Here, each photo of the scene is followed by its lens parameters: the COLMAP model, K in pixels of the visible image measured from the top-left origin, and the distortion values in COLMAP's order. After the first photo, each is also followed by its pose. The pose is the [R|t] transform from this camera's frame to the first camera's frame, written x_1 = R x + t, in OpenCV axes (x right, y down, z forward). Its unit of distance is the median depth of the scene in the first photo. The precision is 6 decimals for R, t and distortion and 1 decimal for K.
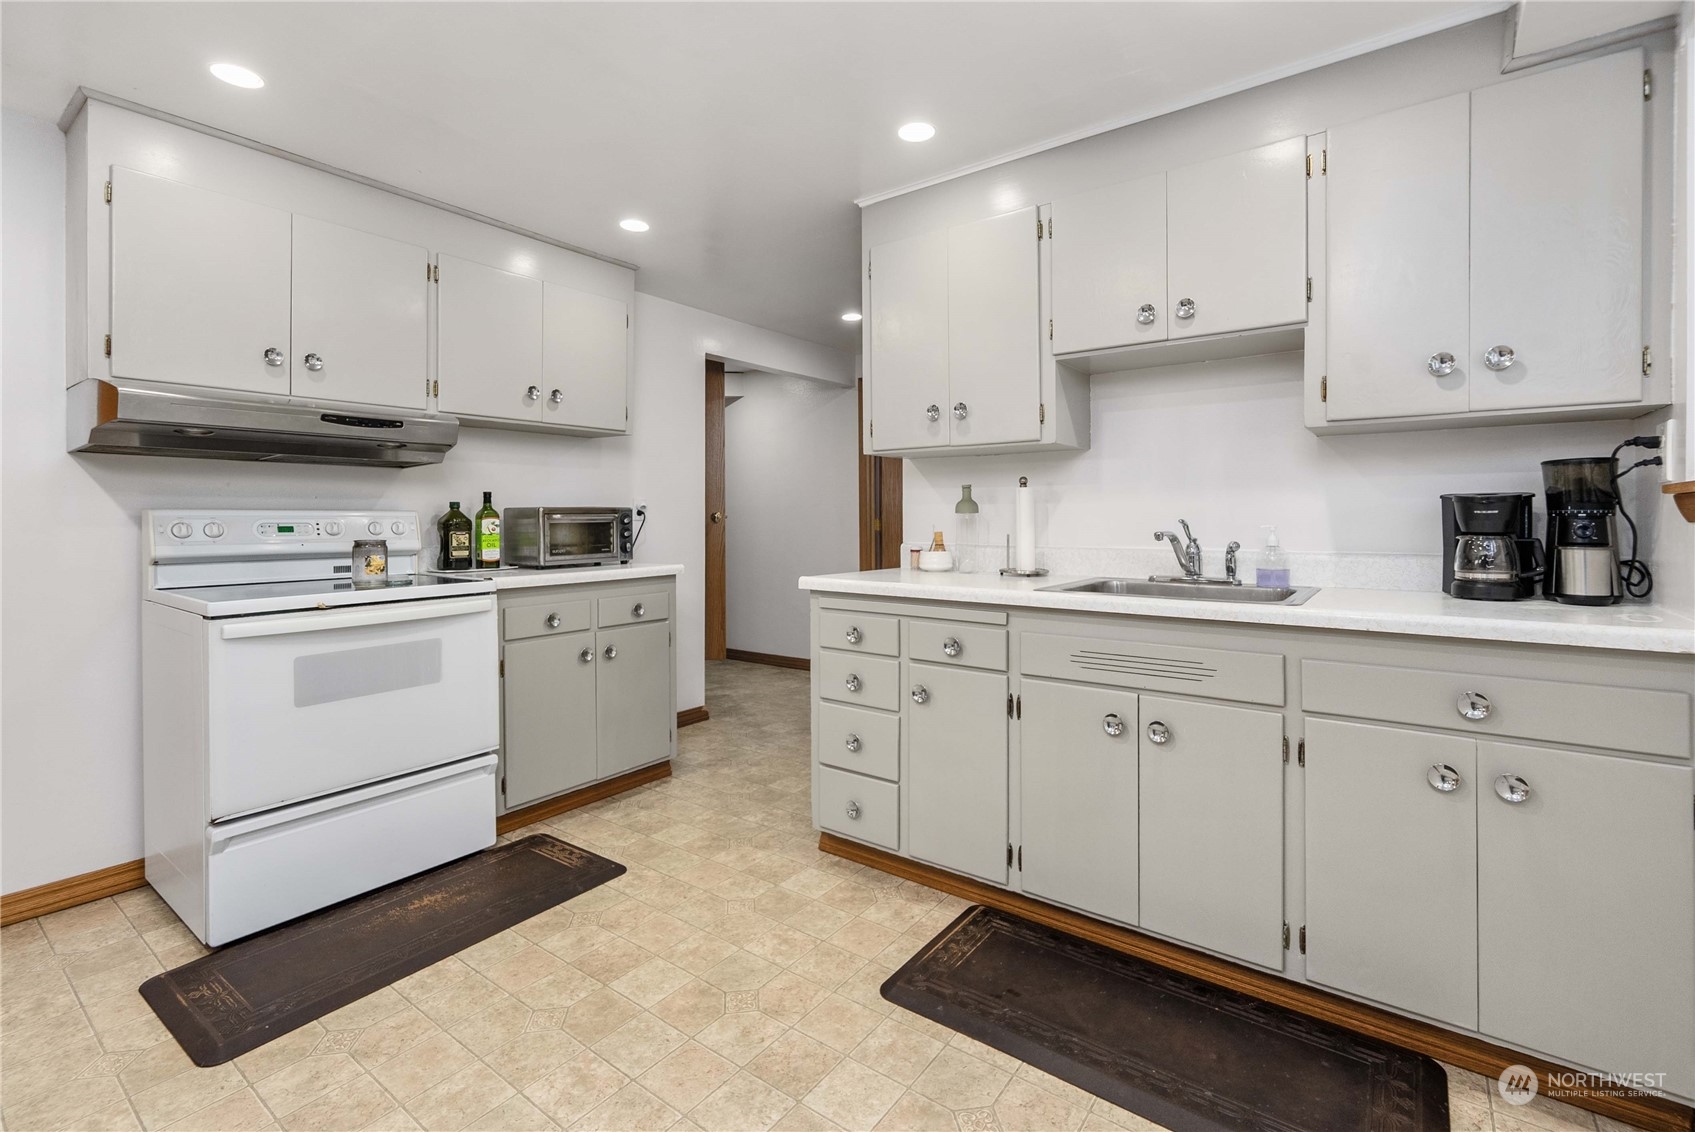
lens RADIAL K [[747.6, 0, 848.8], [0, 747.6, 519.6], [0, 0, 1]] dist [-0.000496, 0.000088]
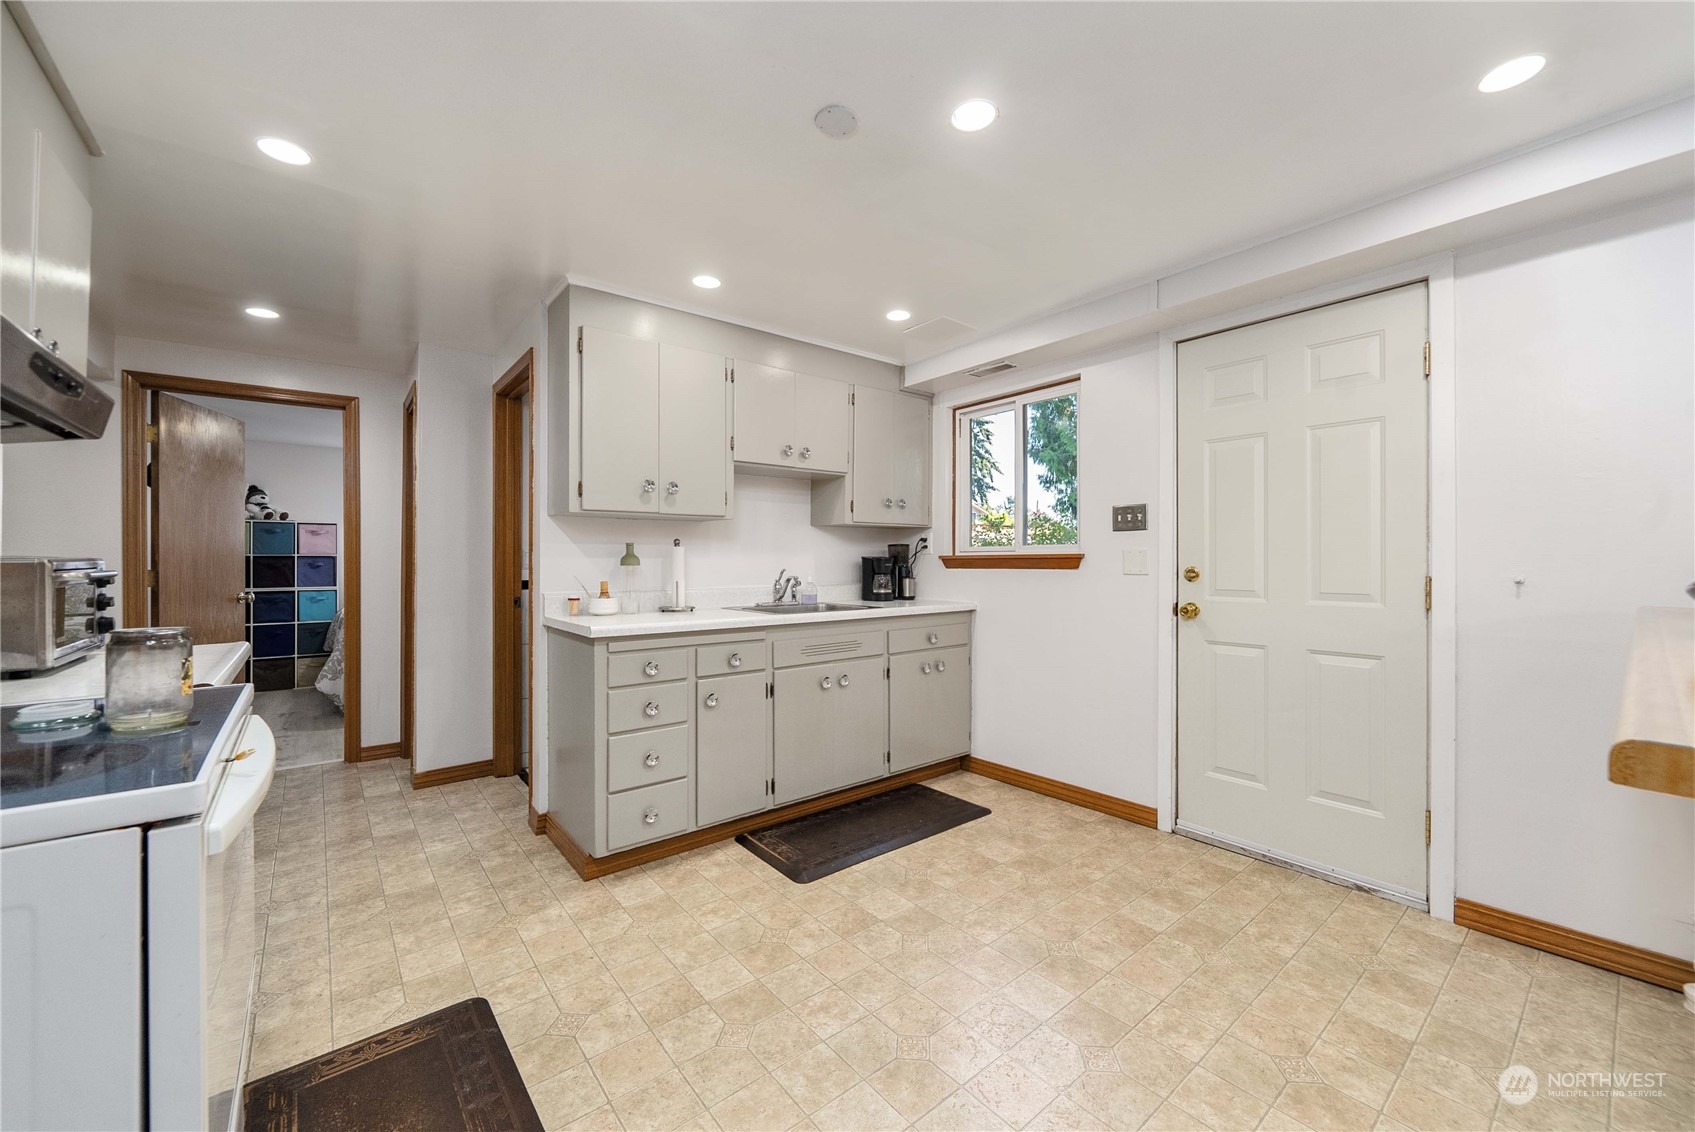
lens RADIAL K [[659.7, 0, 847.5], [0, 659.7, 566.0], [0, 0, 1]] dist [0.000670, 0.000124]
pose [[0.254726, -0.007050, 0.966988, -1.009294], [0.005770, 0.999967, 0.005771, -0.015384], [-0.966996, 0.004109, 0.254758, 0.466298]]
